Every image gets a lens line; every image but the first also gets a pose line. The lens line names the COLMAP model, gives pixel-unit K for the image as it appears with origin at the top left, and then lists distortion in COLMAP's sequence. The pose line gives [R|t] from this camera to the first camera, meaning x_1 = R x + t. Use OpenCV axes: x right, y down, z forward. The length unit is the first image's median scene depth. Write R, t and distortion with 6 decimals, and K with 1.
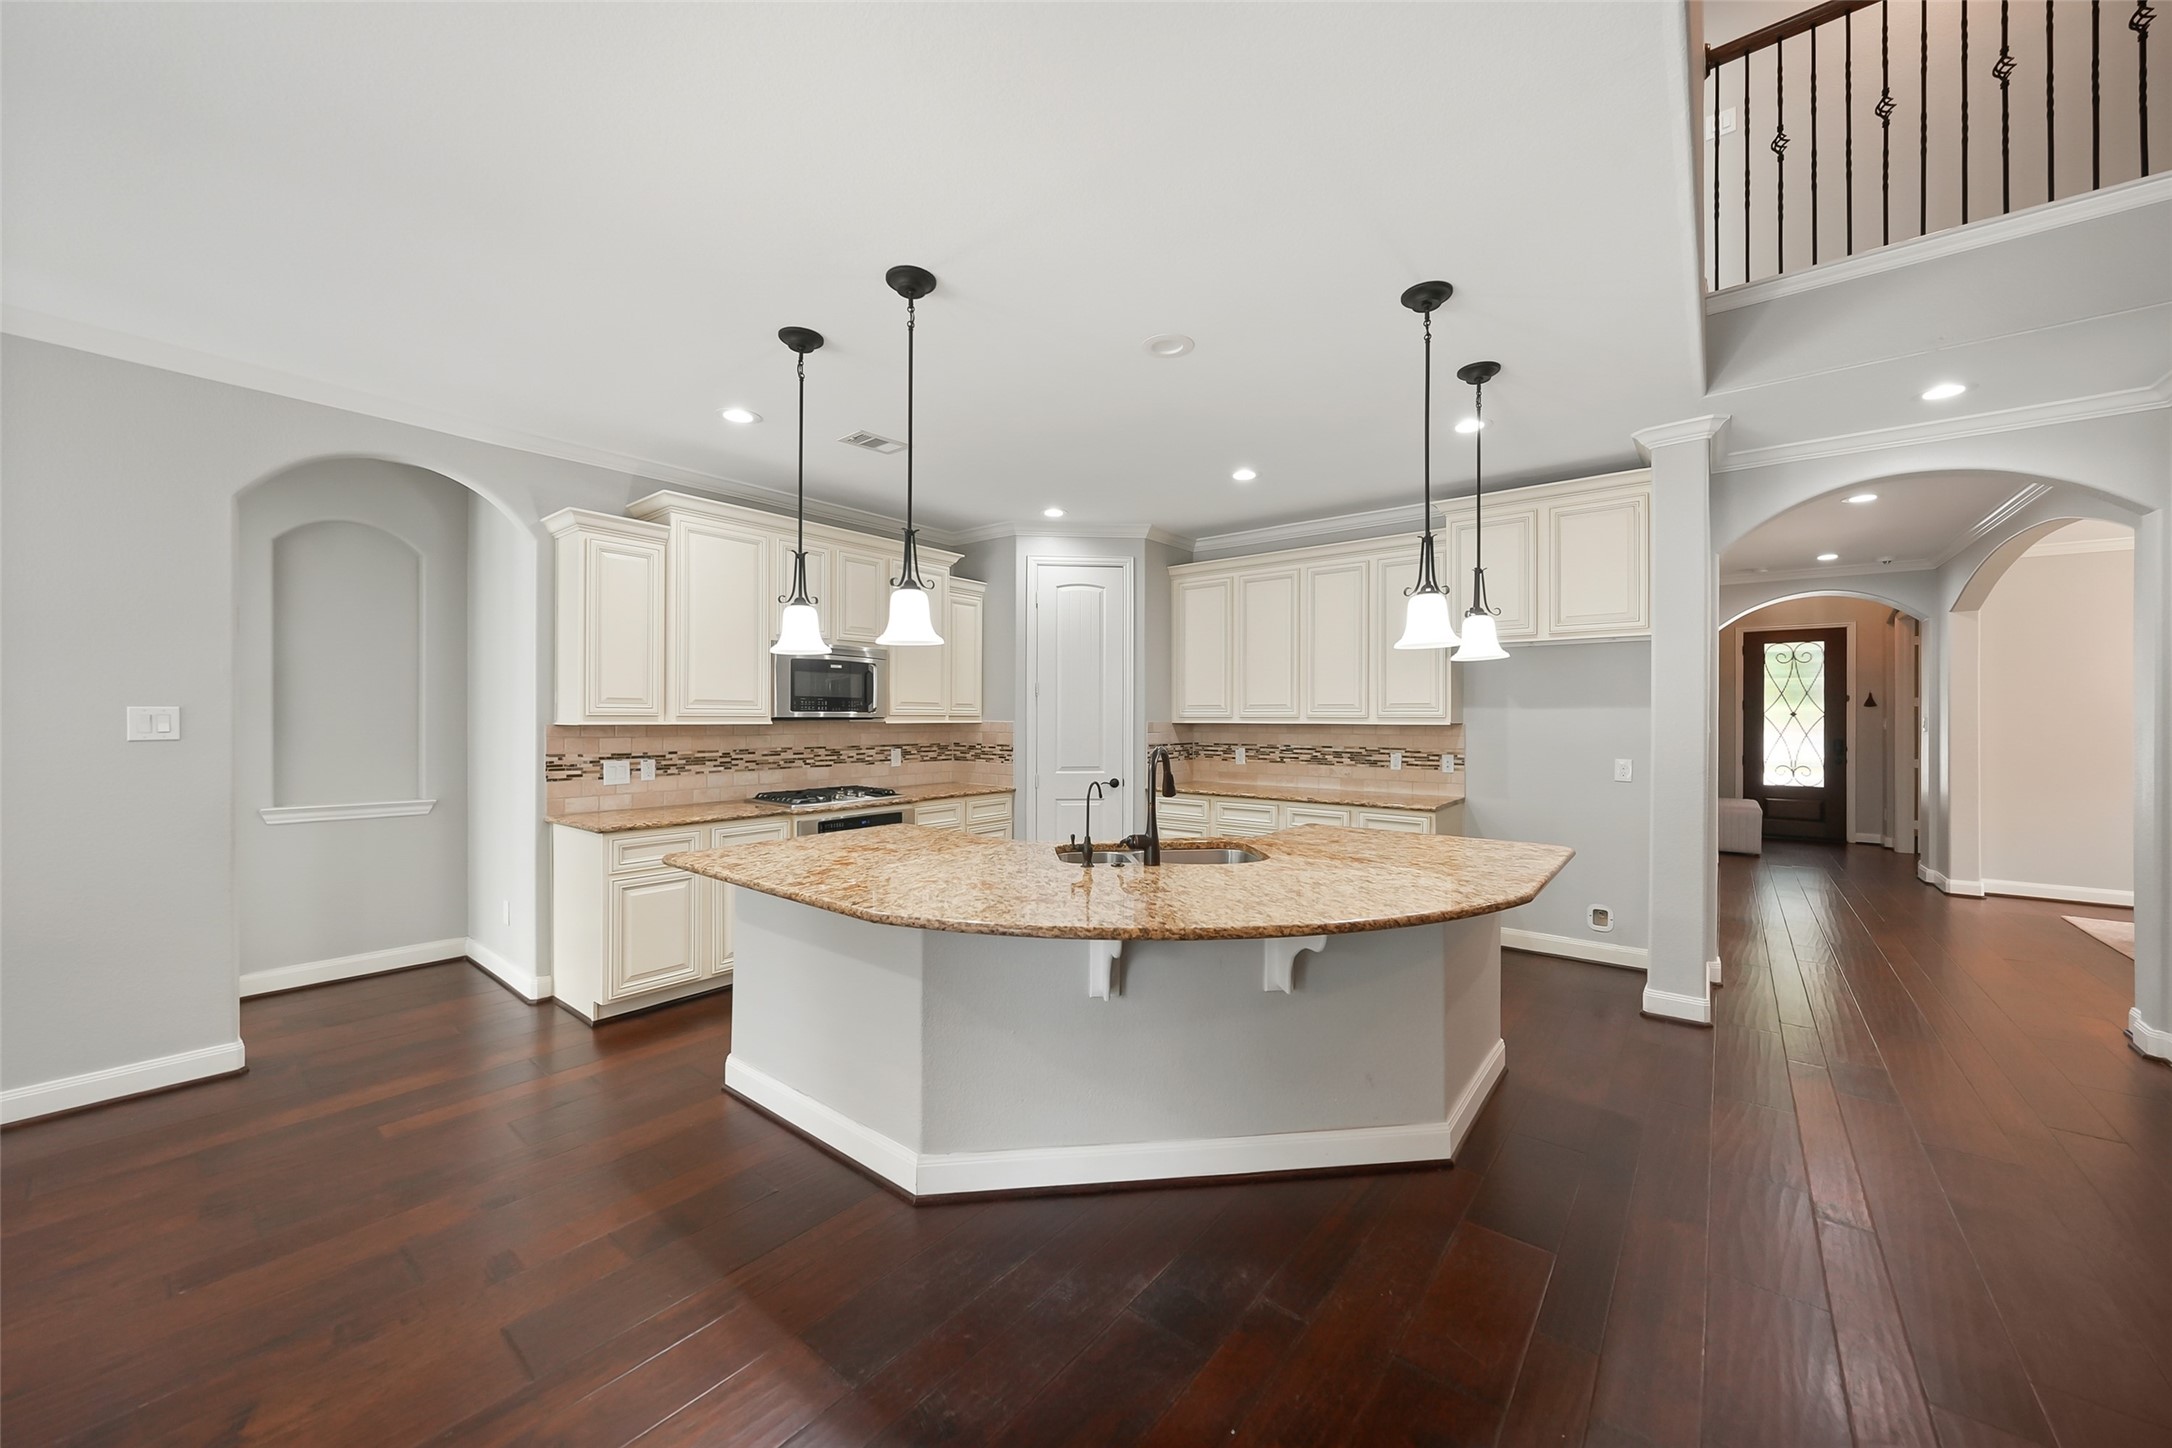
lens RADIAL K [[798.6, 0, 1082.0], [0, 798.6, 716.6], [0, 0, 1]] dist [0.000467, 0.000009]
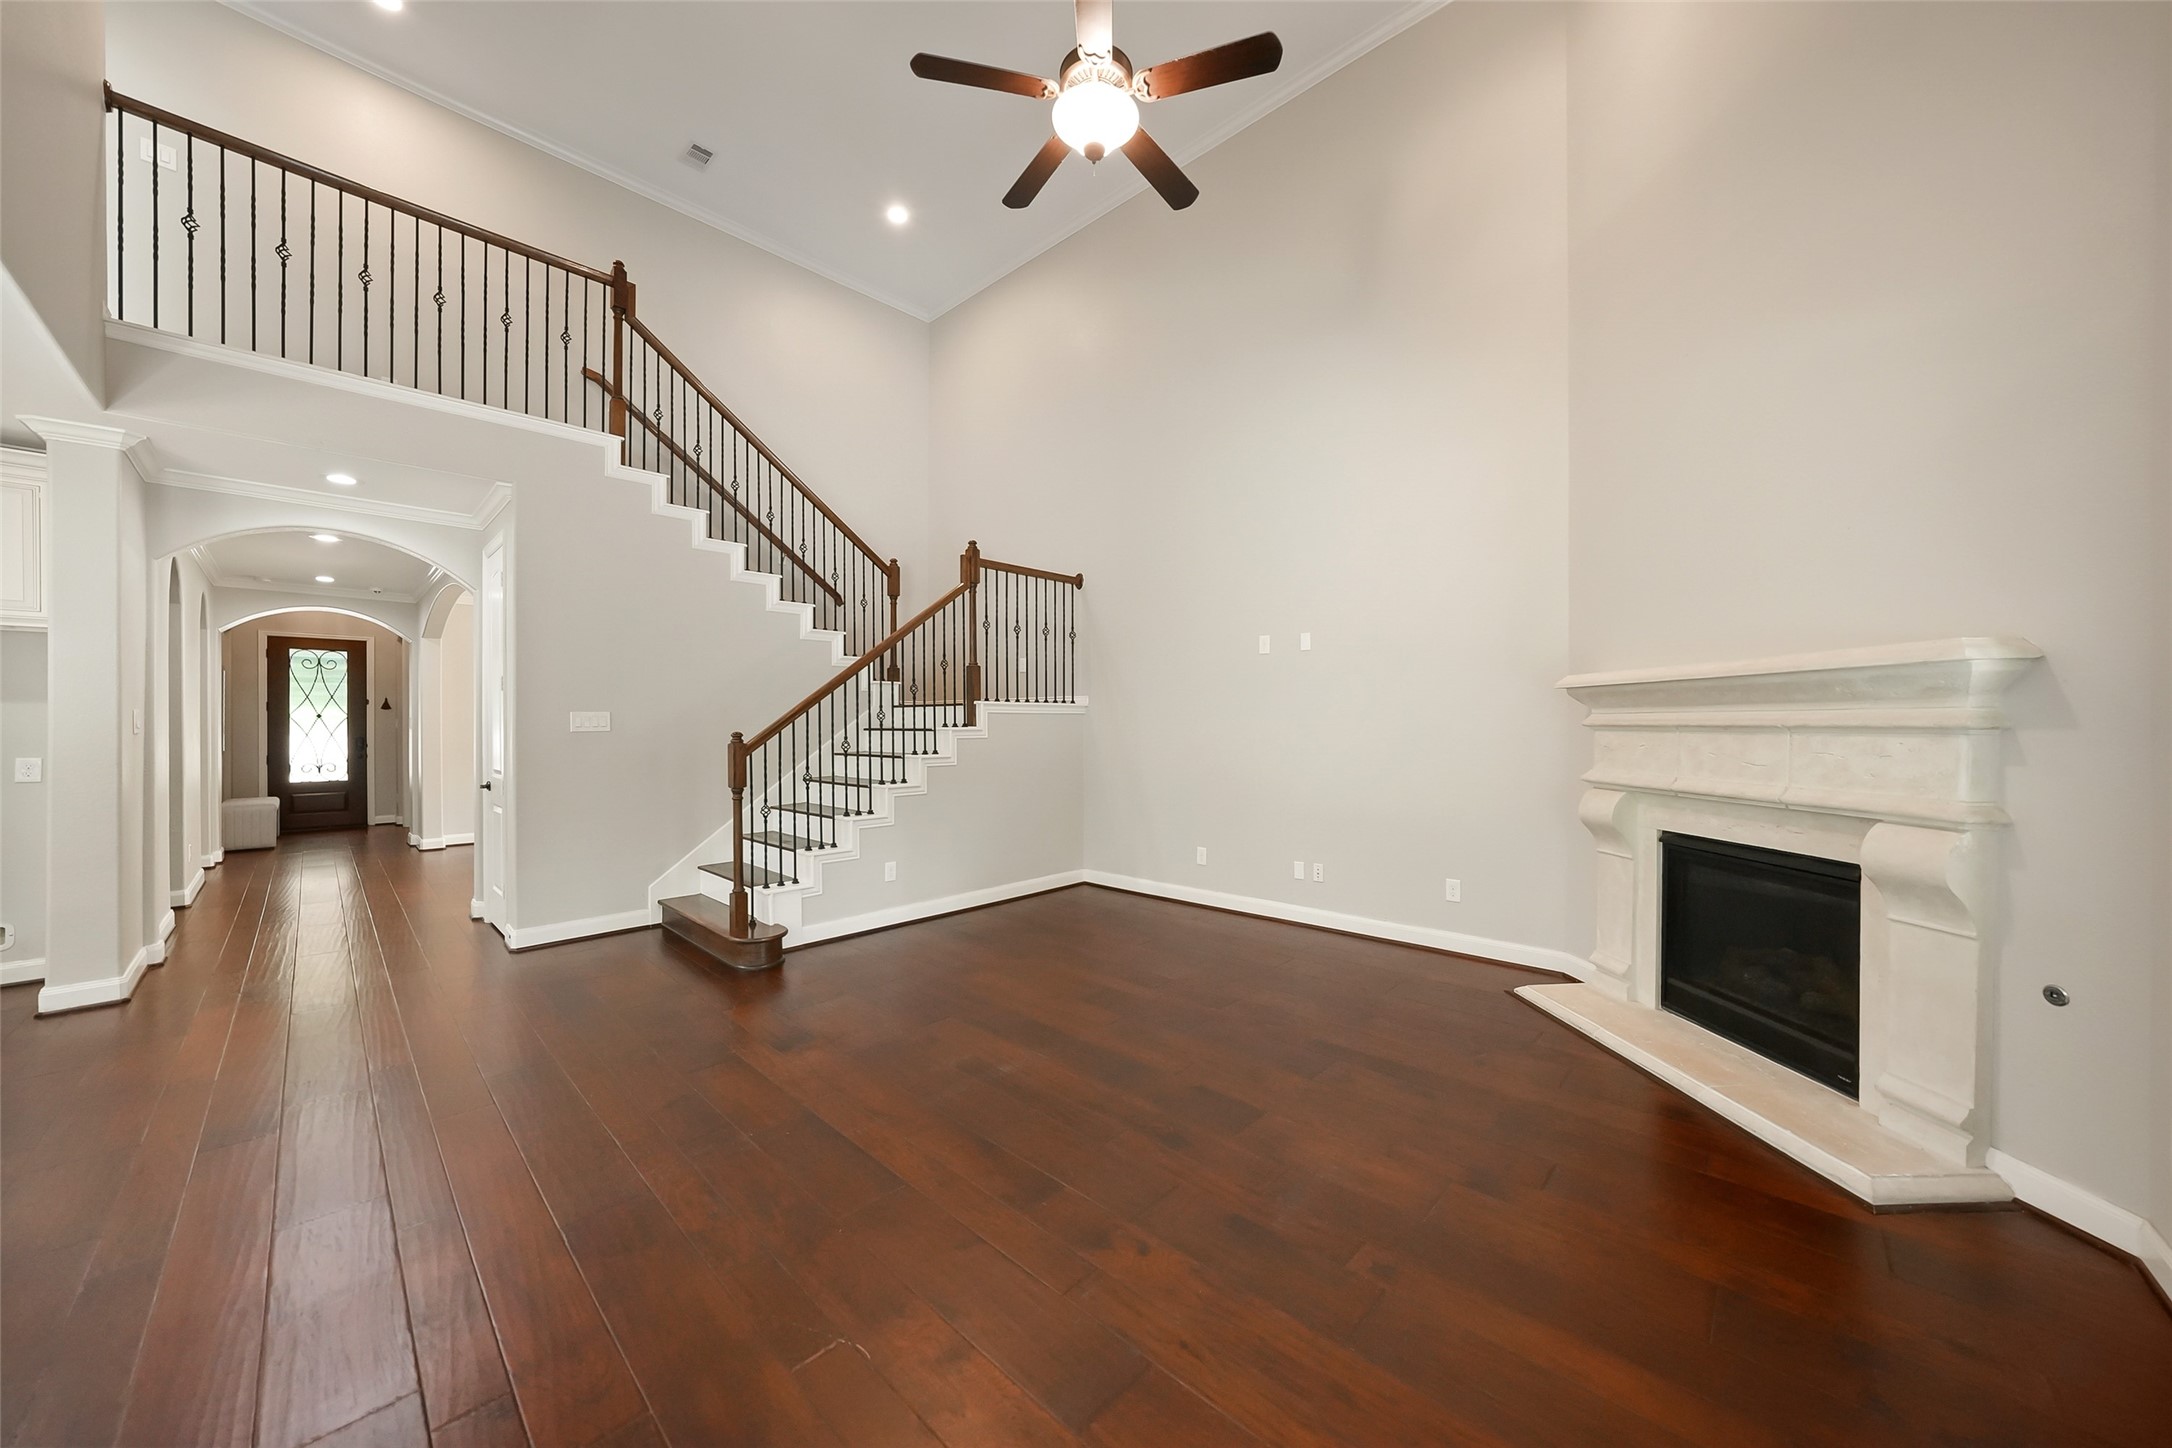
lens RADIAL K [[756.6, 0, 1086.9], [0, 756.6, 724.7], [0, 0, 1]] dist [-0.011608, 0.002806]
pose [[0.091291, -0.005116, 0.995811, -0.060471], [0.000203, 0.999987, 0.005119, 0.007974], [-0.995824, -0.000265, 0.091291, -0.243762]]
